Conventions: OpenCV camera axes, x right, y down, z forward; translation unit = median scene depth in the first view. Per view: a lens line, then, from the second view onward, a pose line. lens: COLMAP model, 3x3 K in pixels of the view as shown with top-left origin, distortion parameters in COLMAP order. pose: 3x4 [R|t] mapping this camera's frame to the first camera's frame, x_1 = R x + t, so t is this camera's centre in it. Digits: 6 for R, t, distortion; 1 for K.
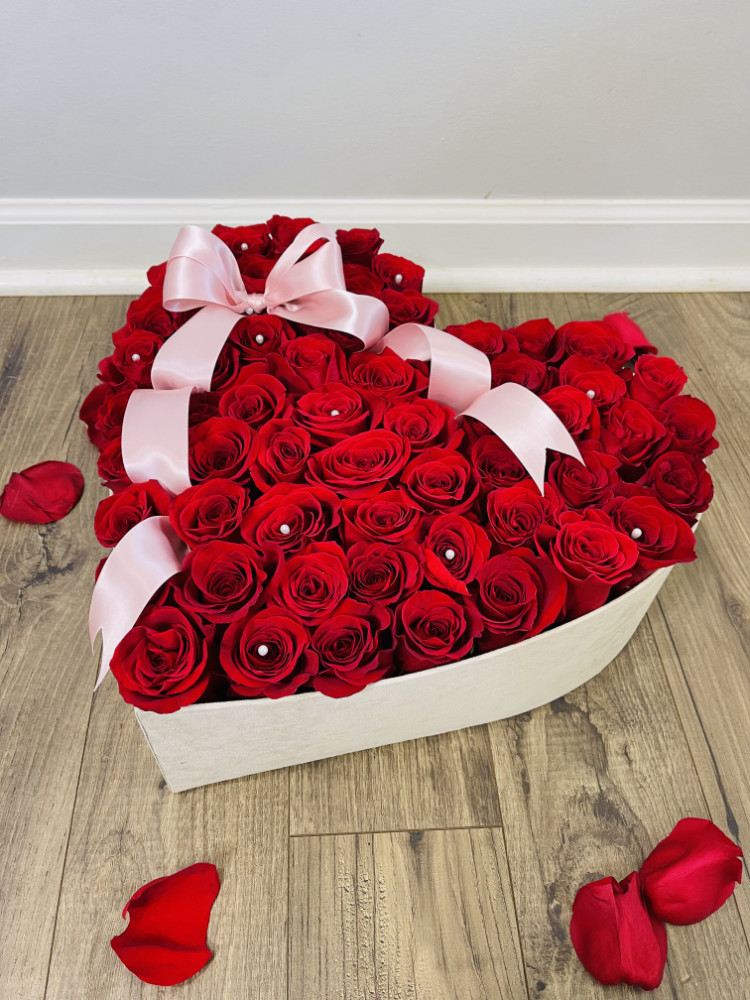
lens RADIAL K [[792.5, 0, 379.2], [0, 792.5, 489.9], [0, 0, 1]] dist [0.061969, -0.104241]
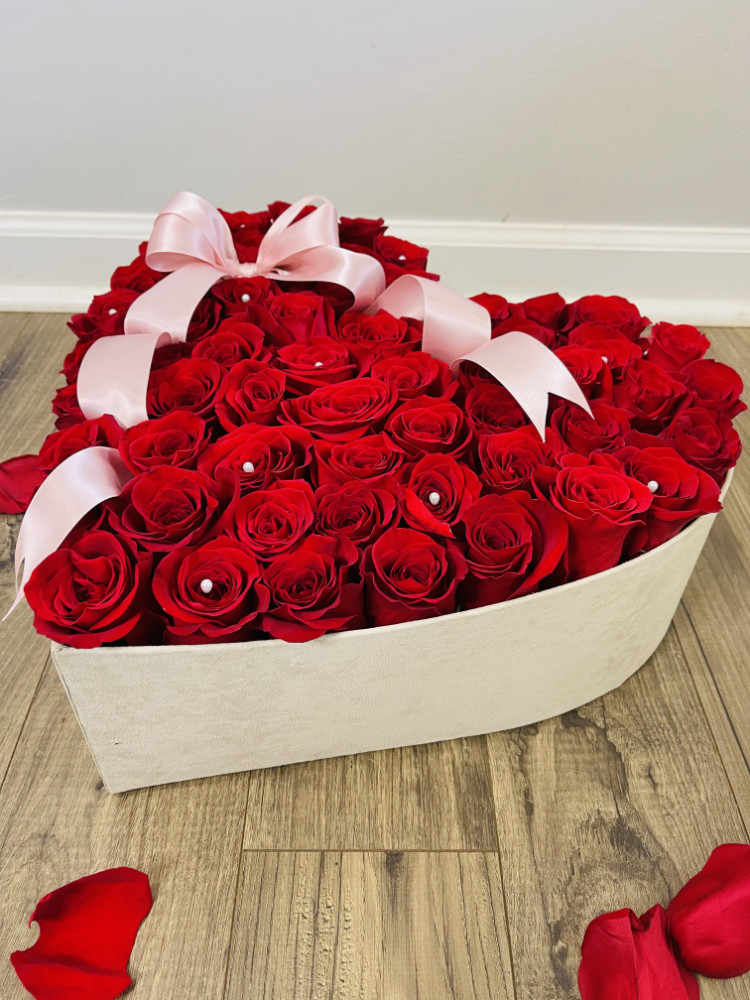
lens RADIAL K [[792.5, 0, 391.9], [0, 792.5, 496.7], [0, 0, 1]] dist [0.061969, -0.104241]
pose [[0.998966, 0.024573, -0.038255, 0.065234], [-0.029964, 0.988620, -0.147422, 0.180436], [0.034198, 0.148416, 0.988334, 0.119530]]
